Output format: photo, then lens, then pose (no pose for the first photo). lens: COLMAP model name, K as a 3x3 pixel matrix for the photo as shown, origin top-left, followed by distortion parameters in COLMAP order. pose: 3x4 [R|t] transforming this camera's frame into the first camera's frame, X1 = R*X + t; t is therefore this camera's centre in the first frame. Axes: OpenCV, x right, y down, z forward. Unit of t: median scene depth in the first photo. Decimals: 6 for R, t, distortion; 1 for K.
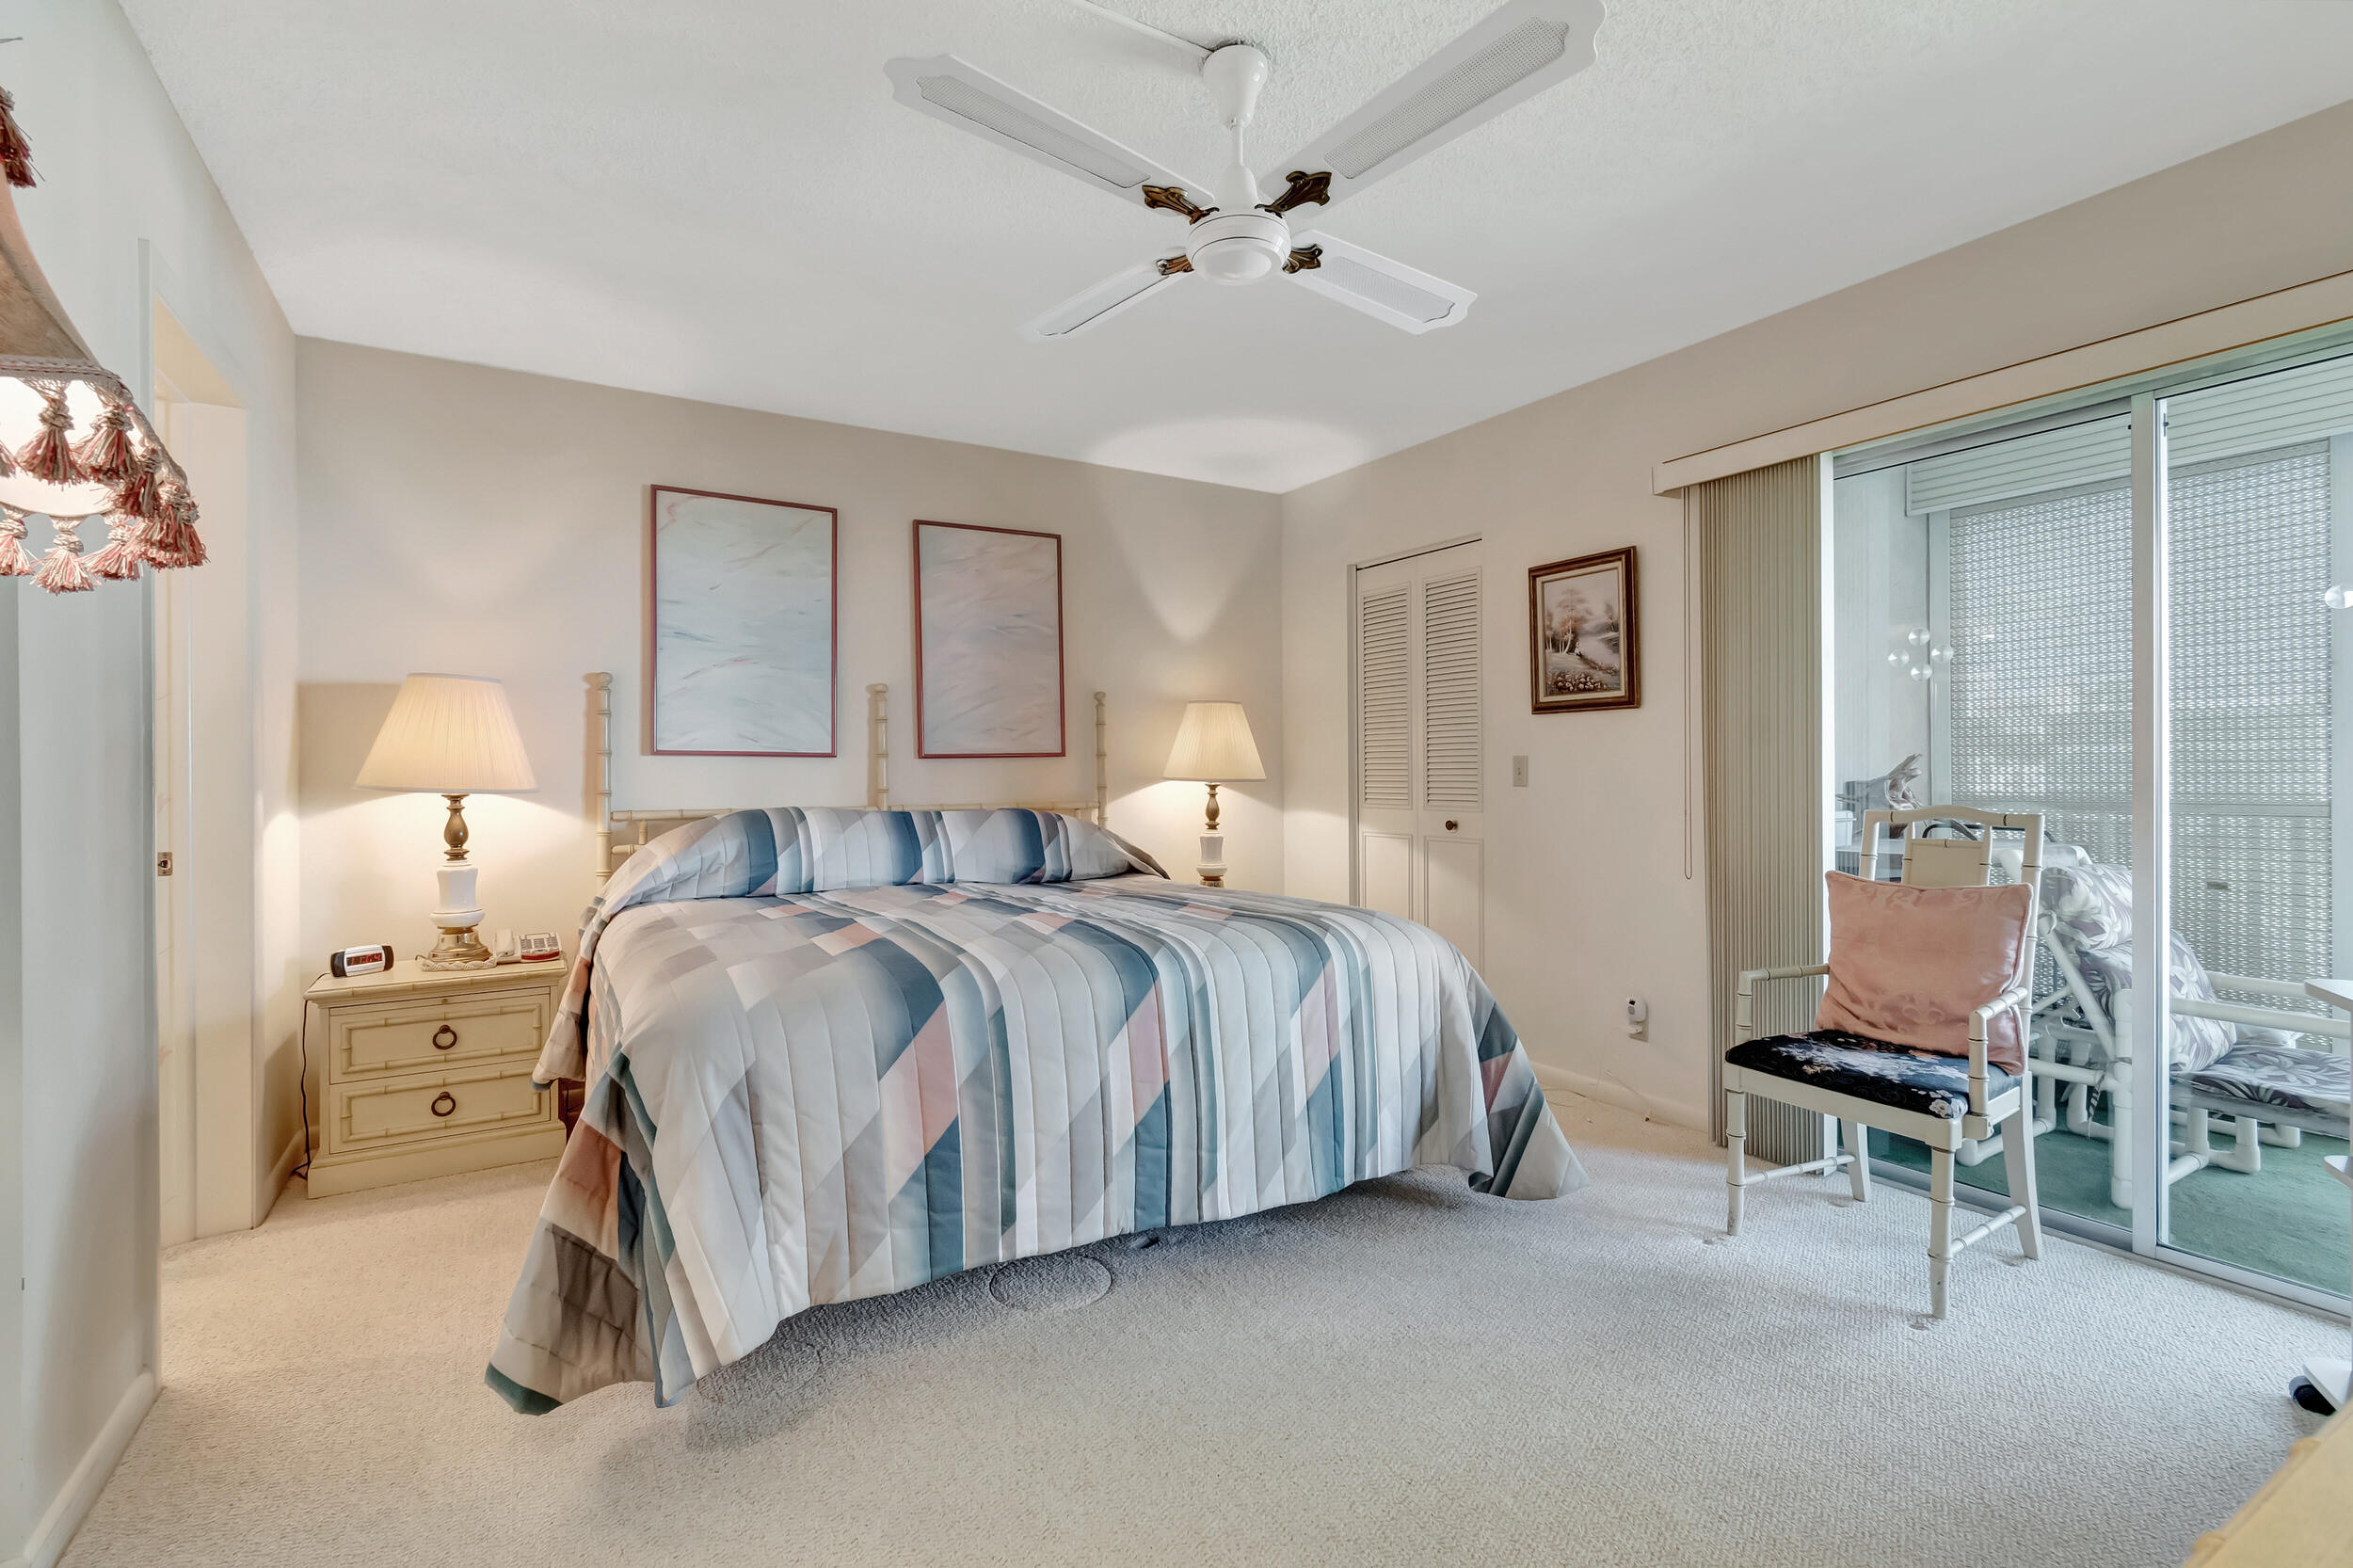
lens RADIAL K [[1053.2, 0, 1163.3], [0, 1053.2, 773.8], [0, 0, 1]] dist [0.003799, -0.001520]
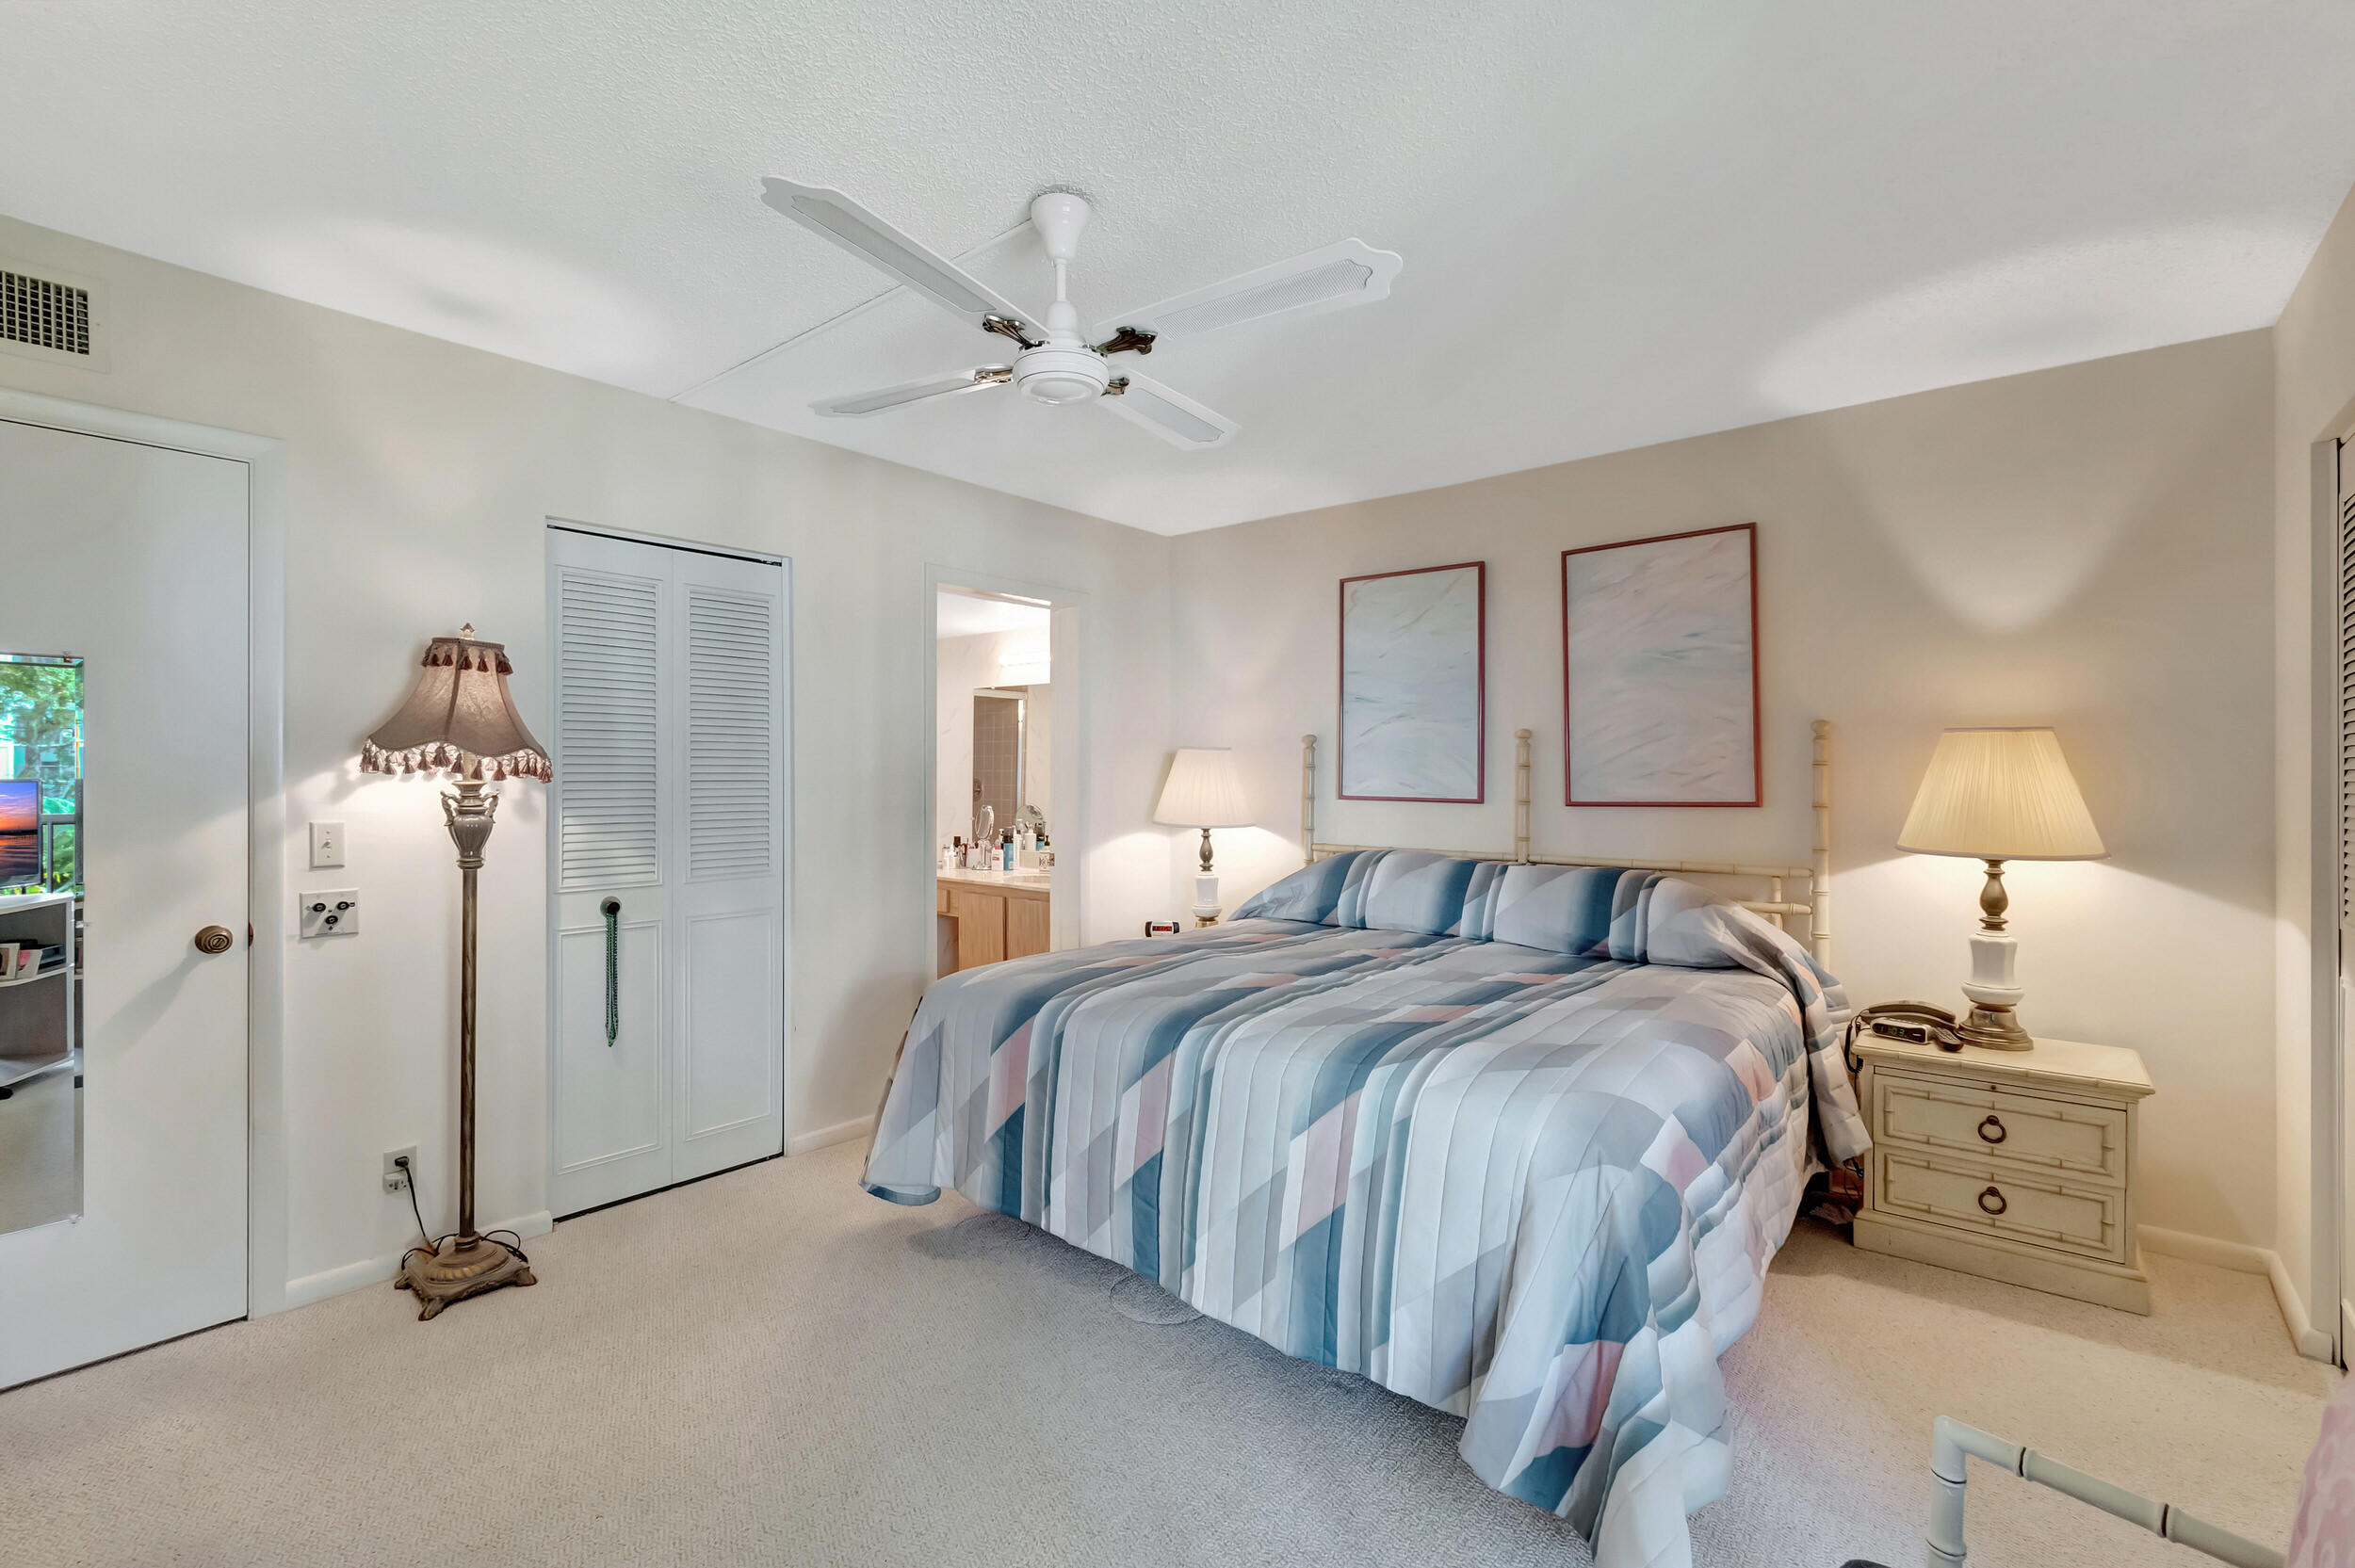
lens RADIAL K [[1053.9, 0, 1168.1], [0, 1053.9, 787.0], [0, 0, 1]] dist [0.003799, -0.001520]
pose [[0.320468, 0.015193, -0.947137, 0.623740], [-0.006447, 0.999883, 0.013857, -0.049054], [0.947237, 0.001665, 0.320529, 0.423802]]
